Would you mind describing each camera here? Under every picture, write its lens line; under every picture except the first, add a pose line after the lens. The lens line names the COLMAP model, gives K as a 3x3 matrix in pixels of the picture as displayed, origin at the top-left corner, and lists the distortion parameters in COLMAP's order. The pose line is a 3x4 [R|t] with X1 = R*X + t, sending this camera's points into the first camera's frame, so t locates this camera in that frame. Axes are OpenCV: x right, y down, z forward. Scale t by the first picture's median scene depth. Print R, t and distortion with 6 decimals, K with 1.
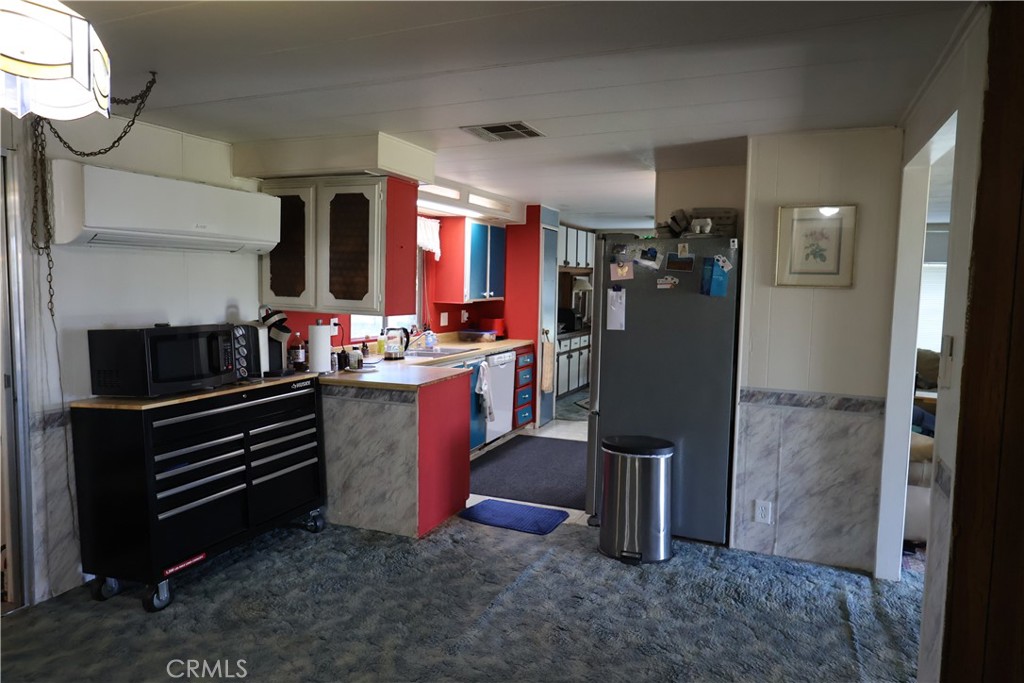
lens RADIAL K [[659.5, 0, 511.4], [0, 659.5, 335.3], [0, 0, 1]] dist [-0.006849, 0.002959]
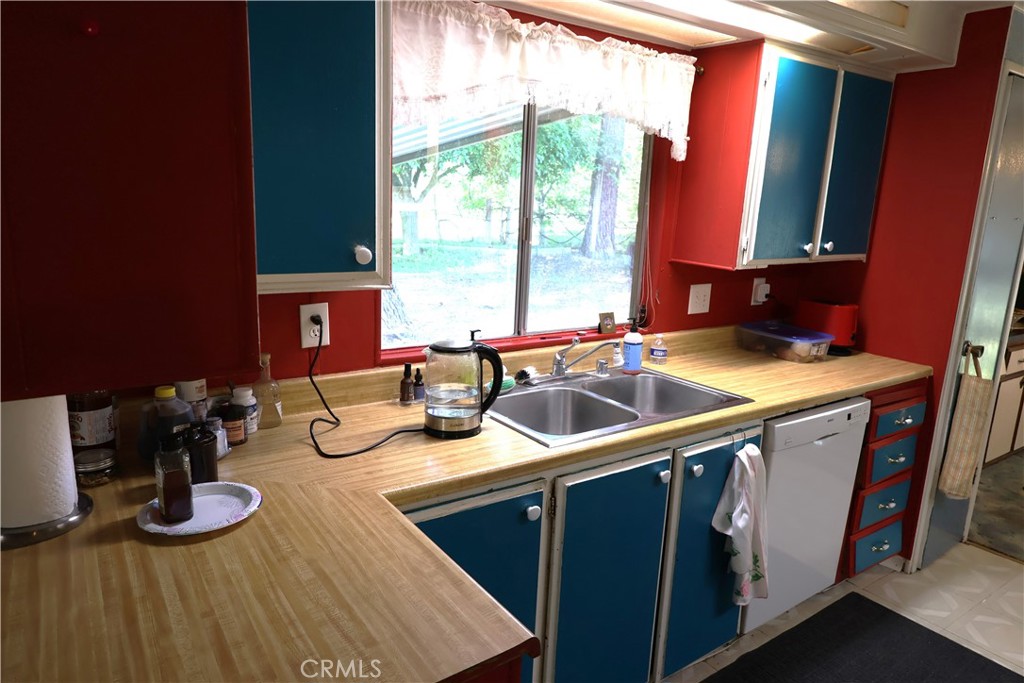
lens RADIAL K [[659.5, 0, 511.4], [0, 659.5, 335.3], [0, 0, 1]] dist [-0.006849, 0.002959]
pose [[0.844242, 0.126927, -0.520717, 0.025765], [-0.066253, 0.988817, 0.133612, -0.054407], [0.531852, -0.078301, 0.843209, 0.597403]]
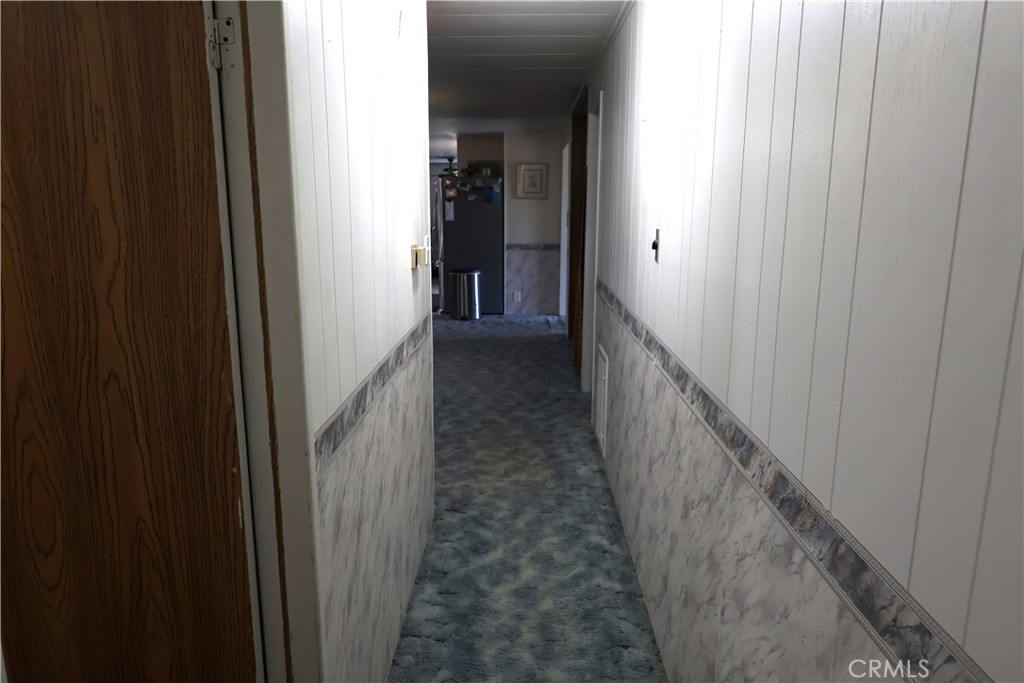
lens RADIAL K [[659.5, 0, 511.4], [0, 659.5, 335.3], [0, 0, 1]] dist [-0.006849, 0.002959]
pose [[0.927153, -0.088012, 0.364200, -0.471668], [0.044176, 0.990918, 0.127003, 0.099249], [-0.372070, -0.101662, 0.922621, -1.098017]]
